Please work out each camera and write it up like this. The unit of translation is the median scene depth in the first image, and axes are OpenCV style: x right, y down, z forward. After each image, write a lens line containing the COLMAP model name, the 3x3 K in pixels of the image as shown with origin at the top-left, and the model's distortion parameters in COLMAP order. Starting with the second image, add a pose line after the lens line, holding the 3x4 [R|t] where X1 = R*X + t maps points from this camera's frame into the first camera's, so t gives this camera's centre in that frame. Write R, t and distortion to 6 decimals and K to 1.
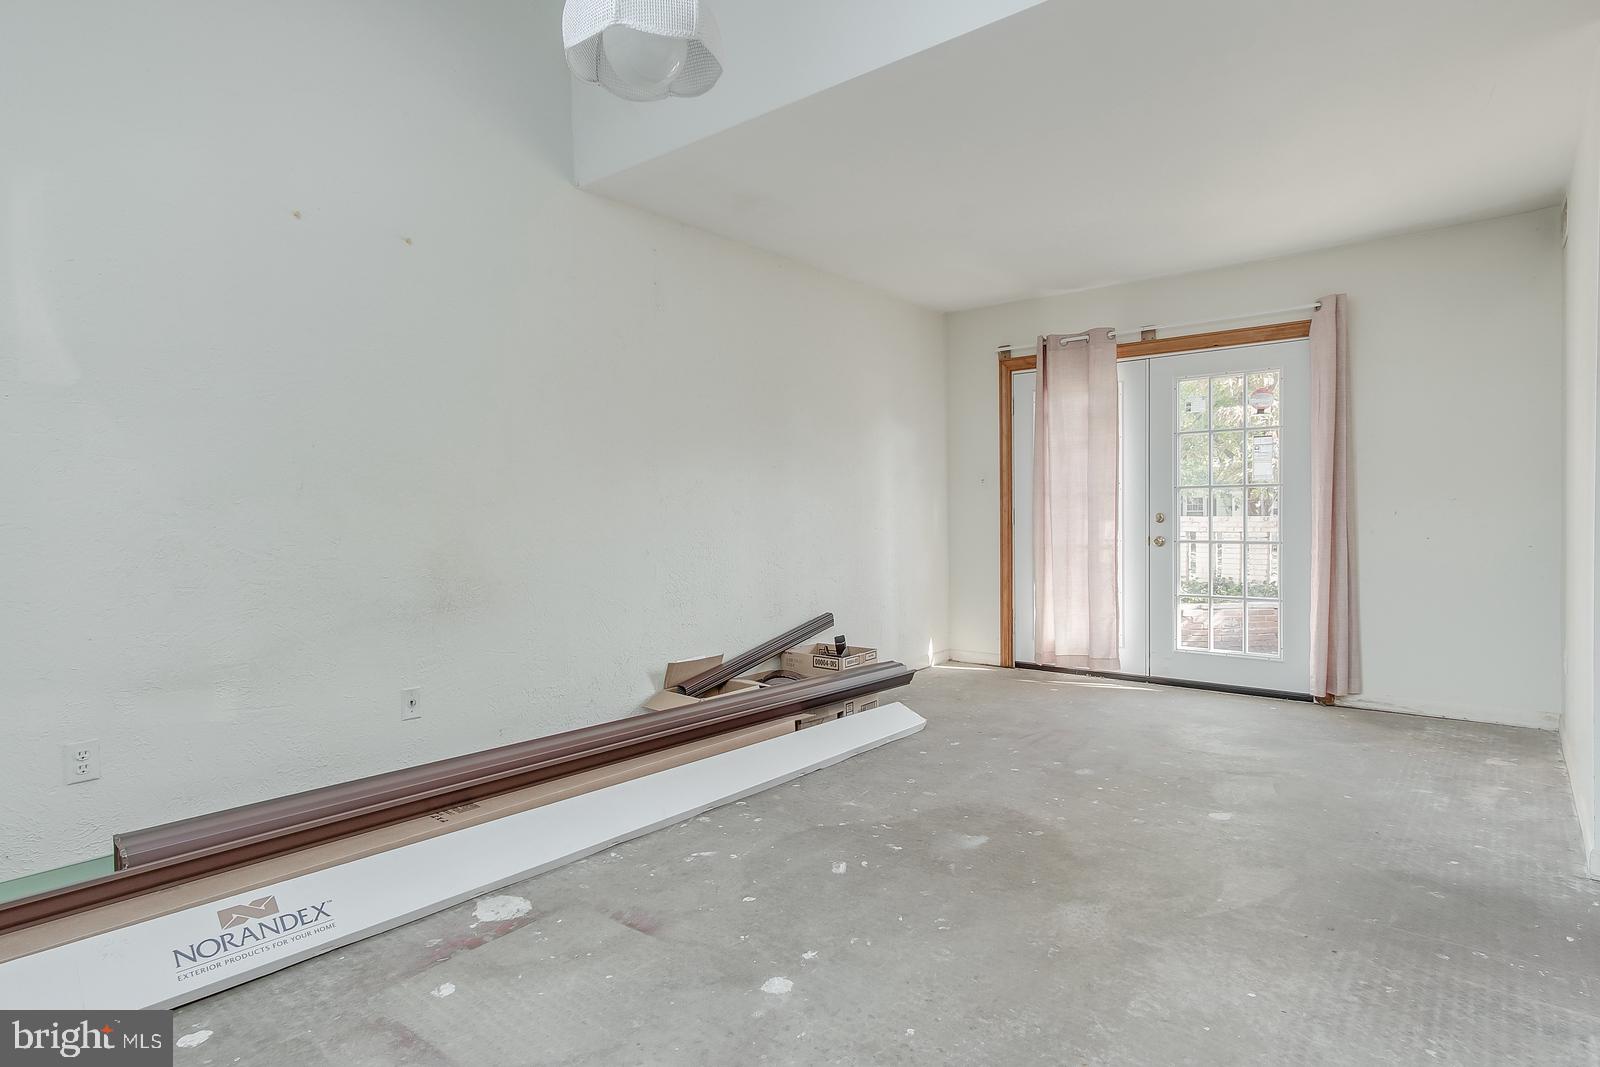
lens RADIAL K [[847.1, 0, 807.5], [0, 847.1, 541.5], [0, 0, 1]] dist [0.005029, 0.001293]
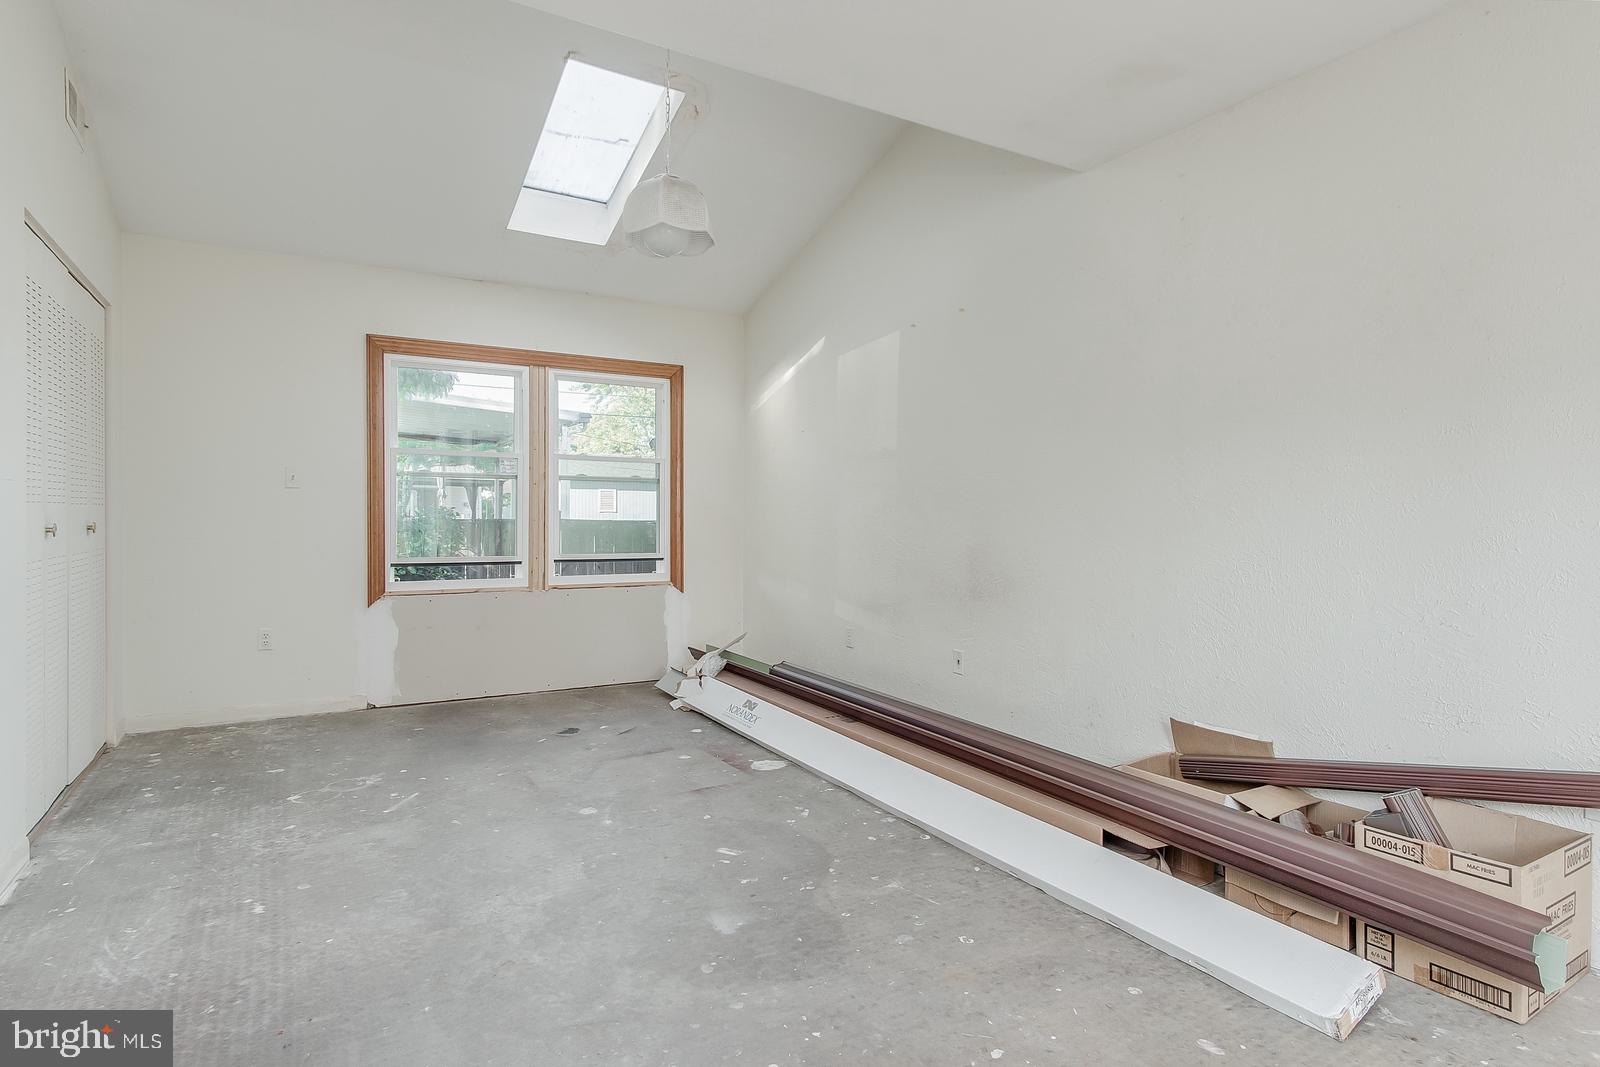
lens RADIAL K [[847.1, 0, 807.5], [0, 847.1, 541.5], [0, 0, 1]] dist [0.005029, 0.001293]
pose [[-0.333759, 0.033716, -0.942055, 1.156385], [-0.033479, 0.998306, 0.047590, -0.069196], [0.942064, 0.047423, -0.332064, 1.656678]]
